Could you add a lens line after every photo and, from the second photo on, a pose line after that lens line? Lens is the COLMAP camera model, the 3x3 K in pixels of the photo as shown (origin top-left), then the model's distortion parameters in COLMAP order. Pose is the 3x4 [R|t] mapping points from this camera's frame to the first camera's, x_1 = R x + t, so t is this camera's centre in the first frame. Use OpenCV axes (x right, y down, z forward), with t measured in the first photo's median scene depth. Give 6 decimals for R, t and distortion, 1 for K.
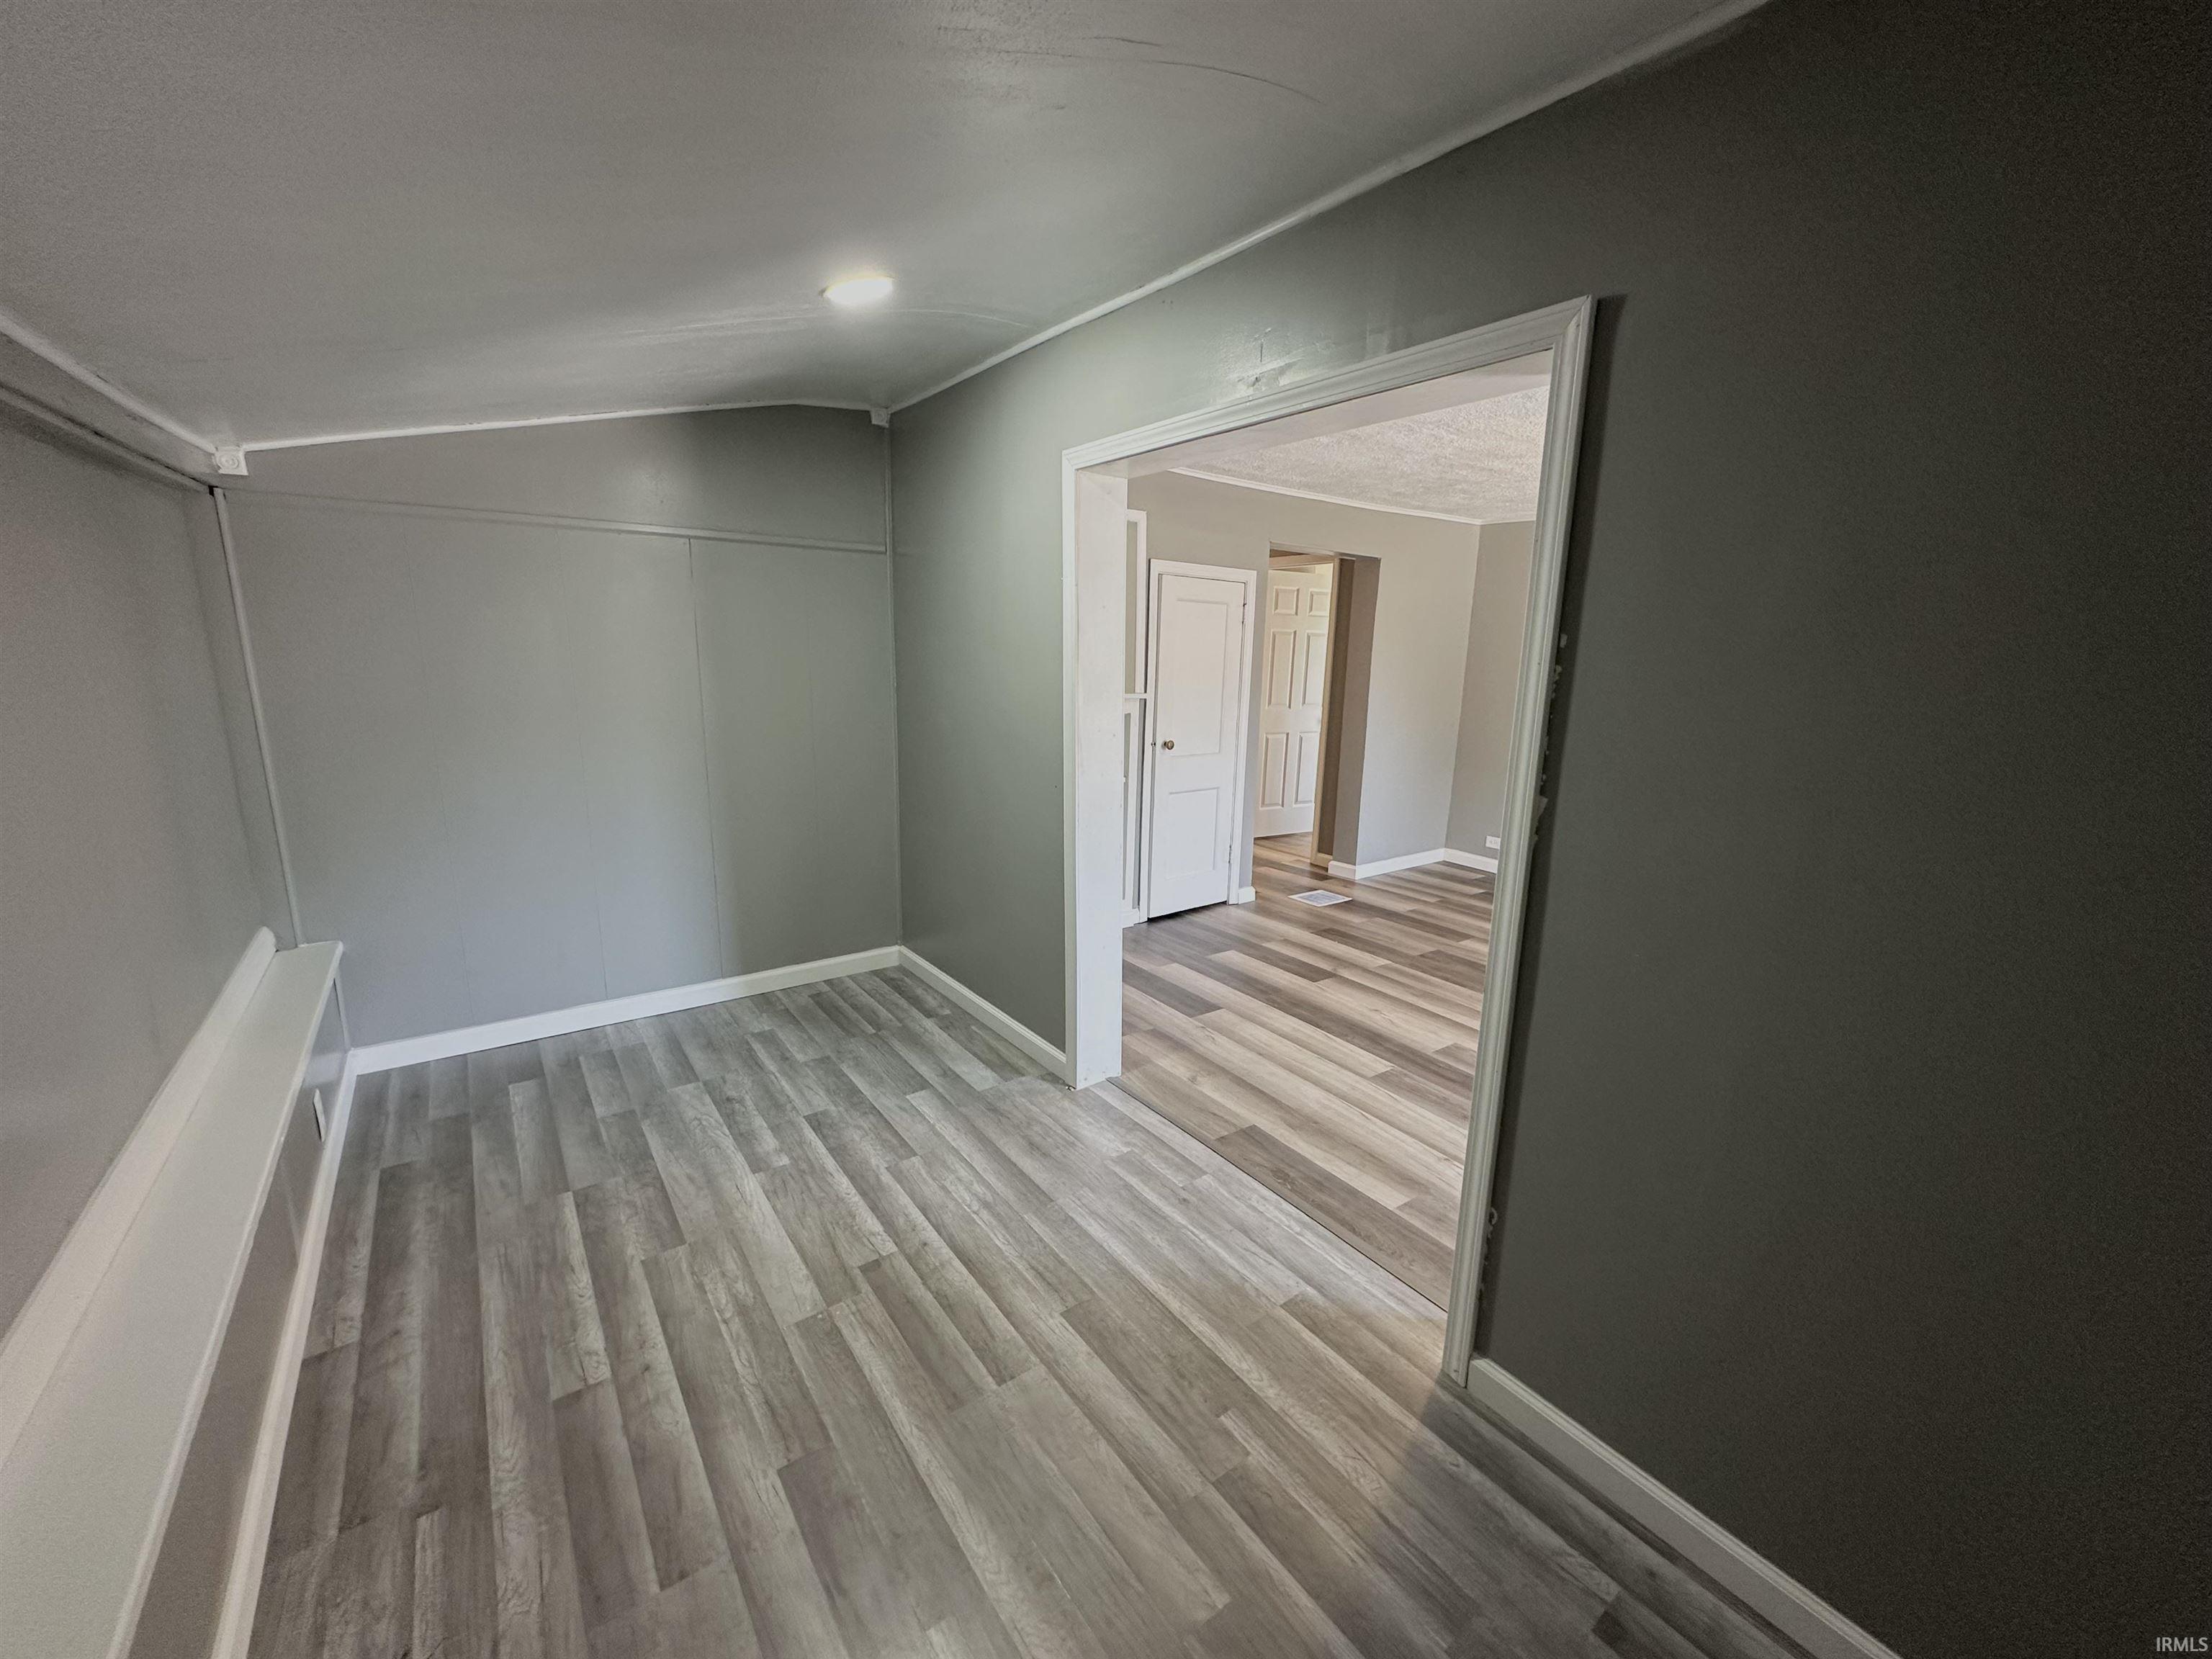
lens RADIAL K [[881.2, 0, 1101.8], [0, 881.2, 831.8], [0, 0, 1]] dist [-0.003192, 0.000757]
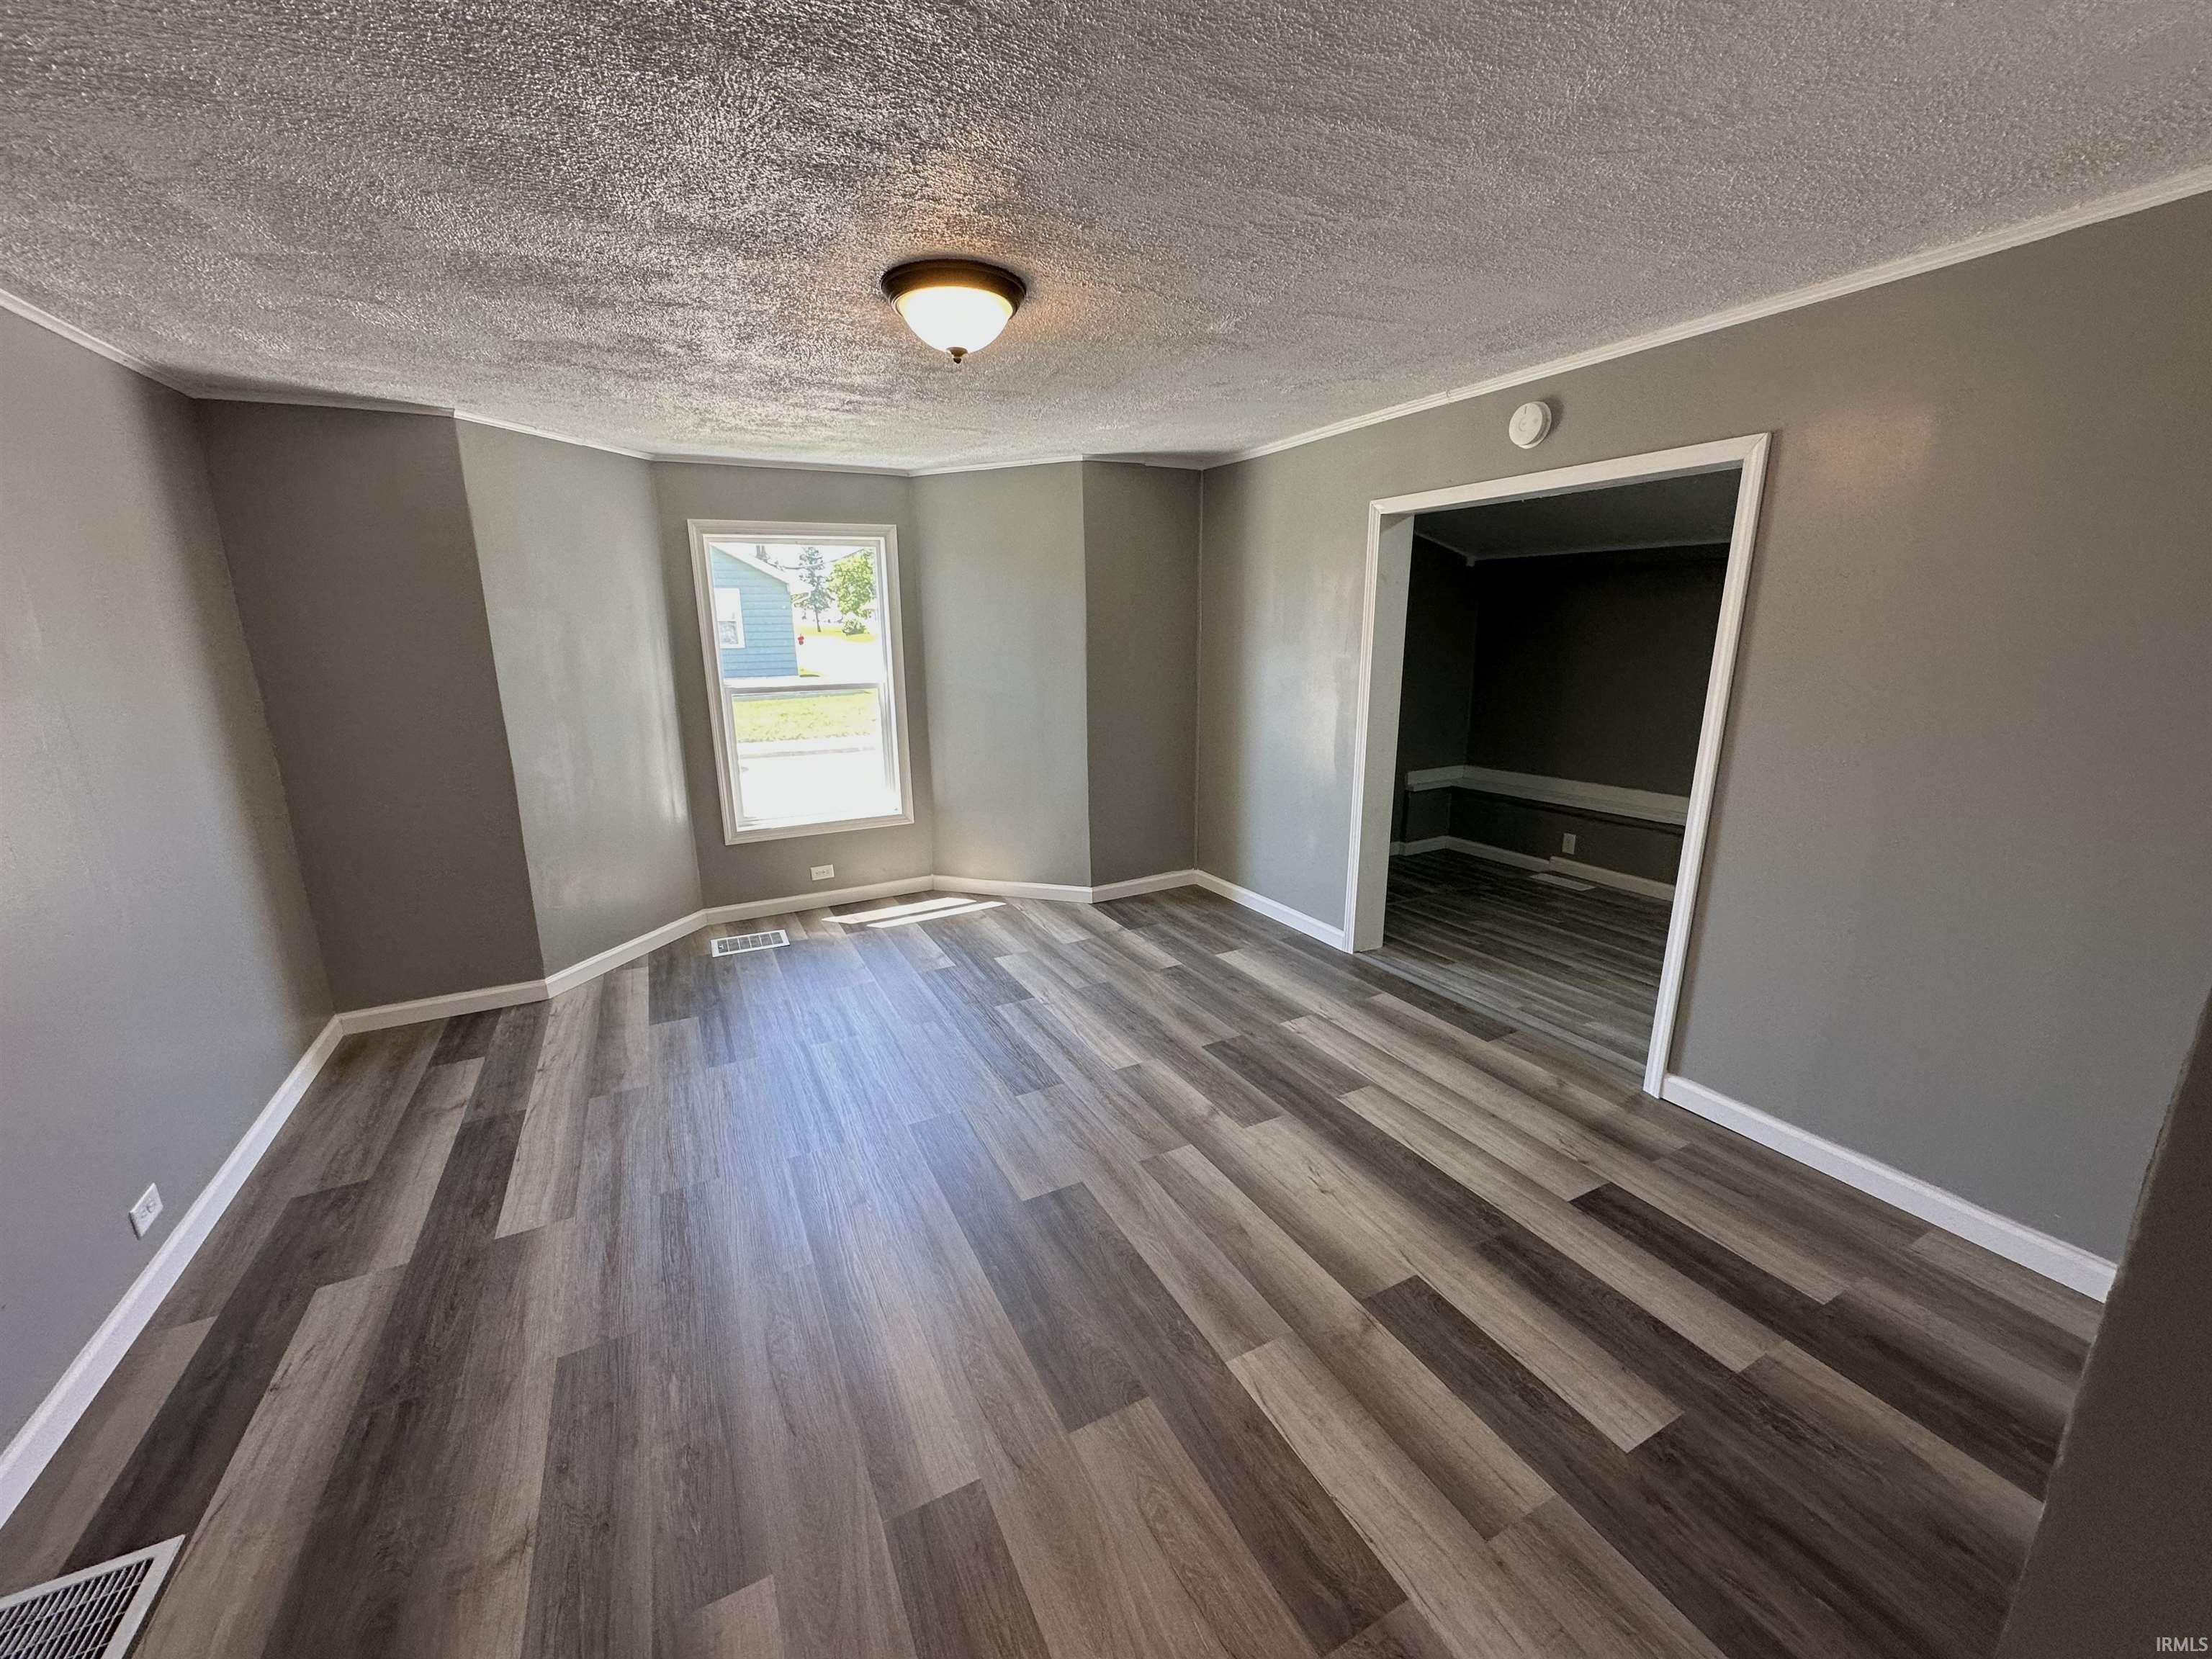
lens RADIAL K [[881.2, 0, 1109.6], [0, 881.2, 828.8], [0, 0, 1]] dist [-0.003192, 0.000757]
pose [[-0.990093, -0.040706, 0.134383, 0.319365], [0.021252, 0.902588, 0.429981, -0.268280], [-0.138796, 0.428577, -0.892781, 1.213283]]
